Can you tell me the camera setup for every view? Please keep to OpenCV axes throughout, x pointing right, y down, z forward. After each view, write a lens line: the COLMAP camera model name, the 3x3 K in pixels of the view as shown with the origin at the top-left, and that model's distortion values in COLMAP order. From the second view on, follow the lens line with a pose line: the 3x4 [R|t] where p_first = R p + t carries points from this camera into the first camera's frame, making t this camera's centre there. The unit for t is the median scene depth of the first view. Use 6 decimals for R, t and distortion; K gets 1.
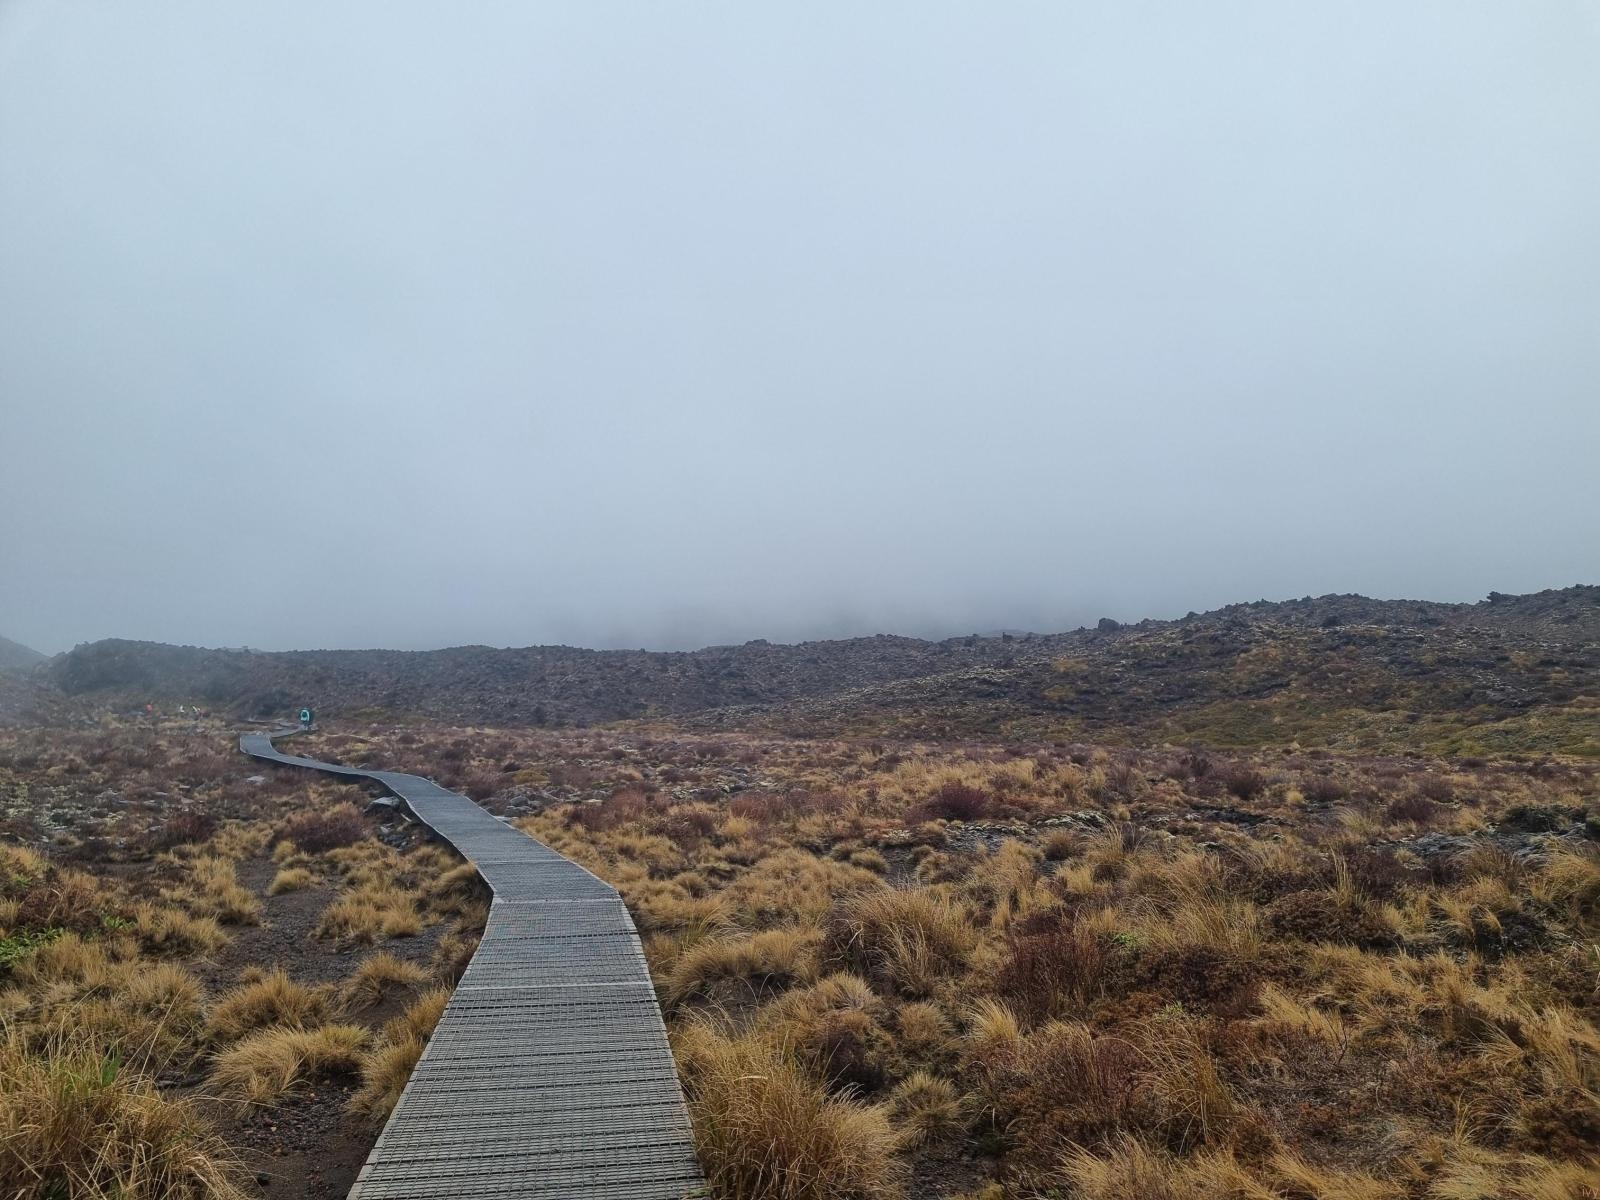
lens RADIAL K [[1212.3, 0, 799.7], [0, 1212.3, 598.8], [0, 0, 1]] dist [0.005824, 0.000918]
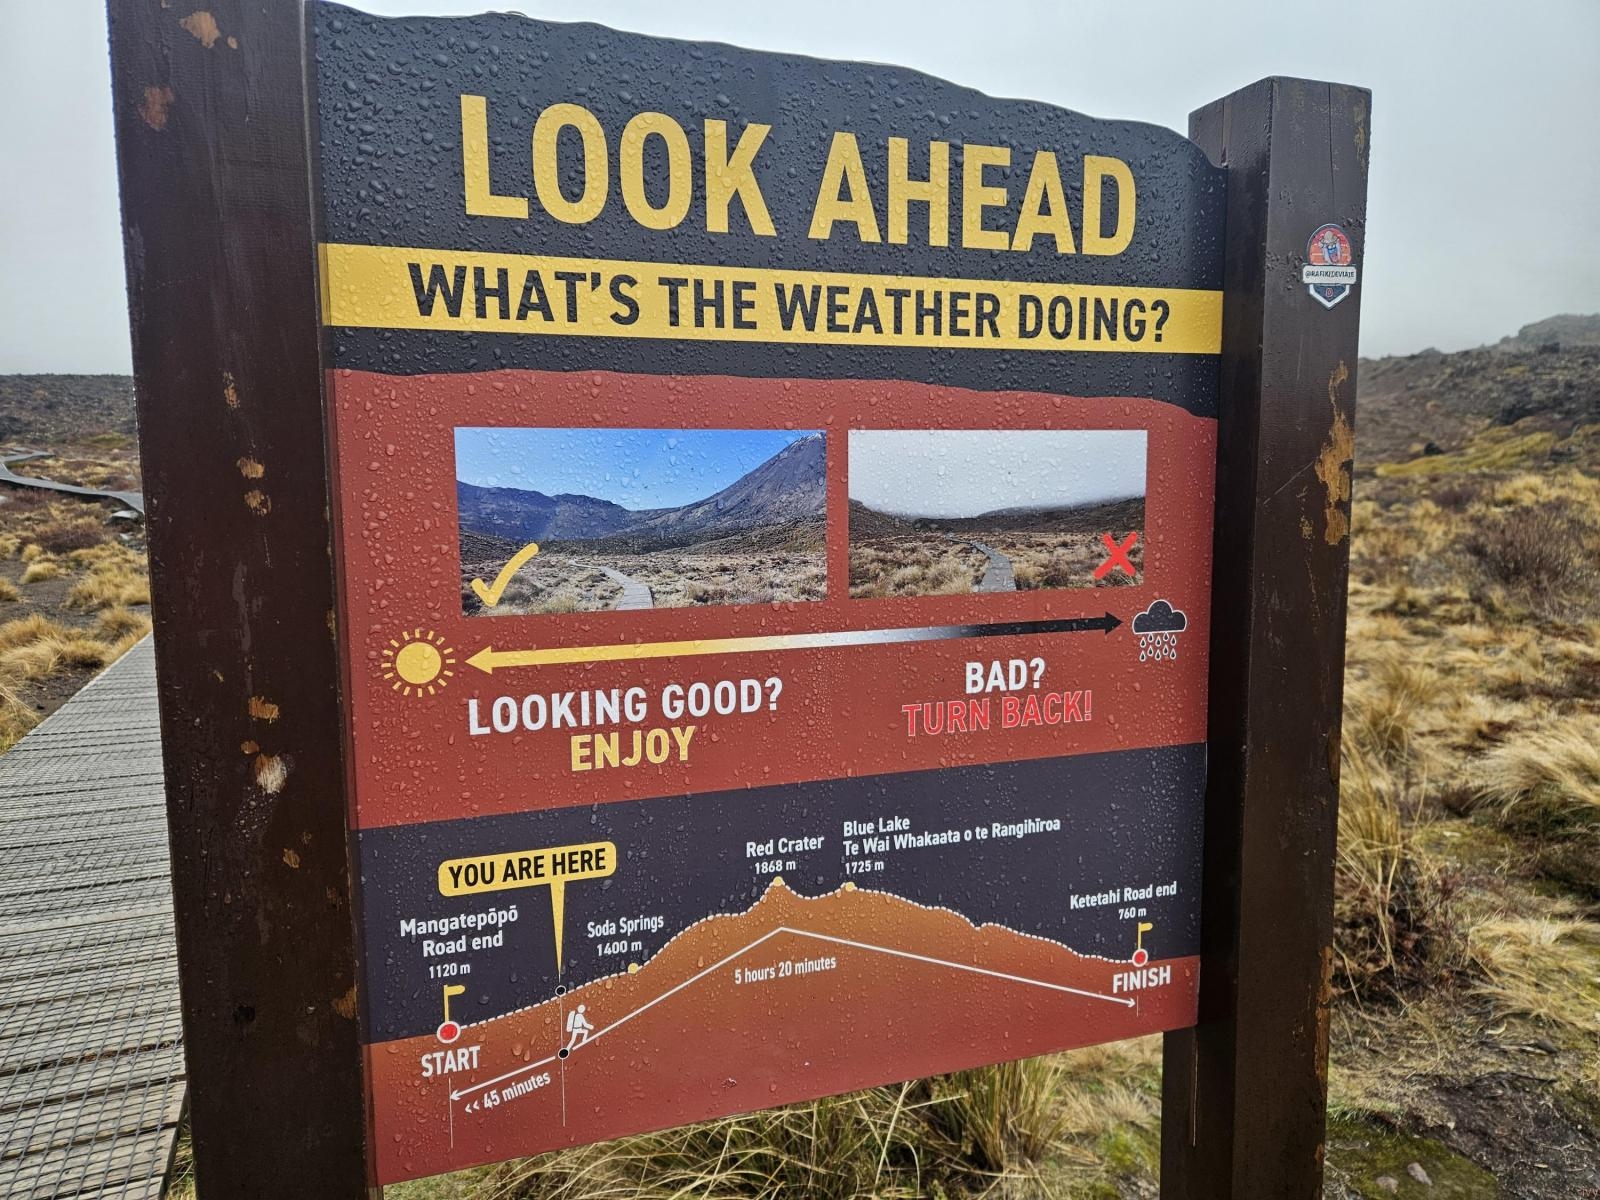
lens RADIAL K [[1082.3, 0, 799.1], [0, 1082.3, 598.5], [0, 0, 1]] dist [-0.002430, -0.002546]
pose [[0.975374, -0.028239, 0.218742, 0.066405], [-0.024238, 0.972039, 0.233566, -0.013736], [-0.219221, -0.233117, 0.947417, -0.156300]]
